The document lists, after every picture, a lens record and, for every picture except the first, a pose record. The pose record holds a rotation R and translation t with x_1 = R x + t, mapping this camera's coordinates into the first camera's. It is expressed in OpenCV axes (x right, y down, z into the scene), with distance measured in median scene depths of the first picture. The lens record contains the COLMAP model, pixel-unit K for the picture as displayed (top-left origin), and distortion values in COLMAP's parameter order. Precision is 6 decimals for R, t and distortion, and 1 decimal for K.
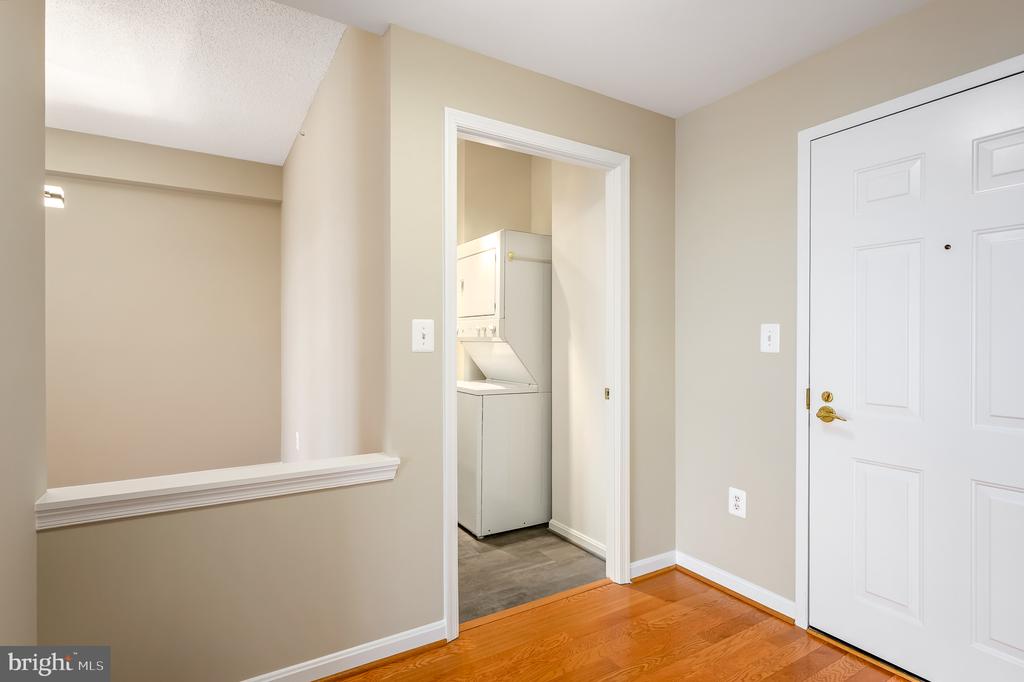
lens RADIAL K [[520.9, 0, 512.3], [0, 520.9, 343.0], [0, 0, 1]] dist [0.001871, 0.000430]
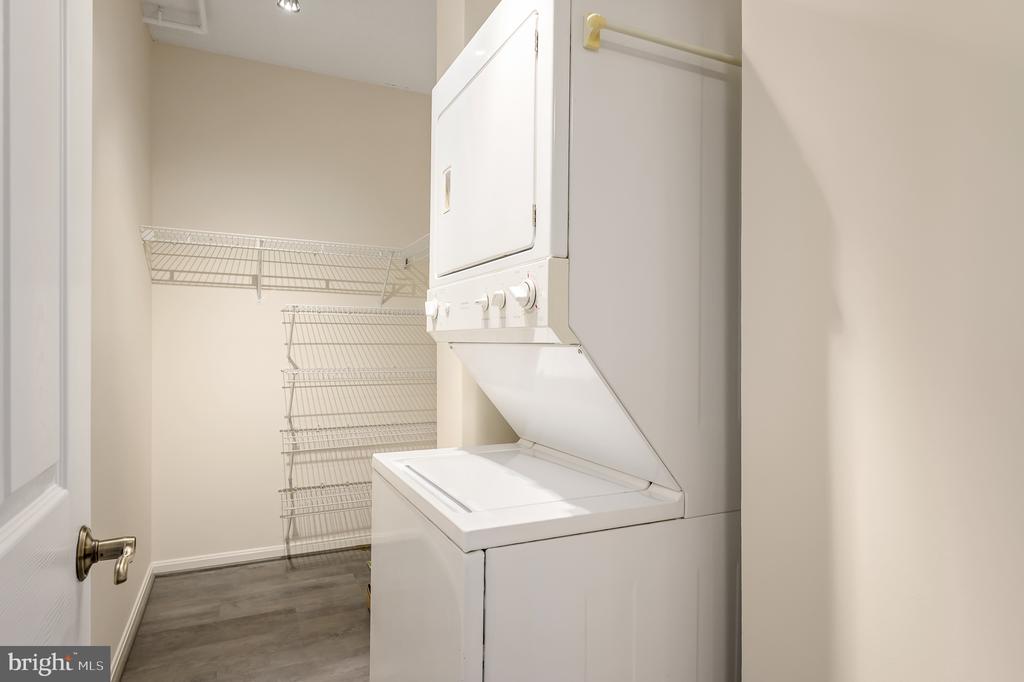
lens RADIAL K [[571.8, 0, 512.0], [0, 571.8, 341.0], [0, 0, 1]] dist [0.000718, 0.000613]
pose [[0.993521, -0.000805, -0.113649, -0.010092], [0.000173, 0.999984, -0.005575, -0.002077], [0.113652, 0.005519, 0.993505, 0.677966]]
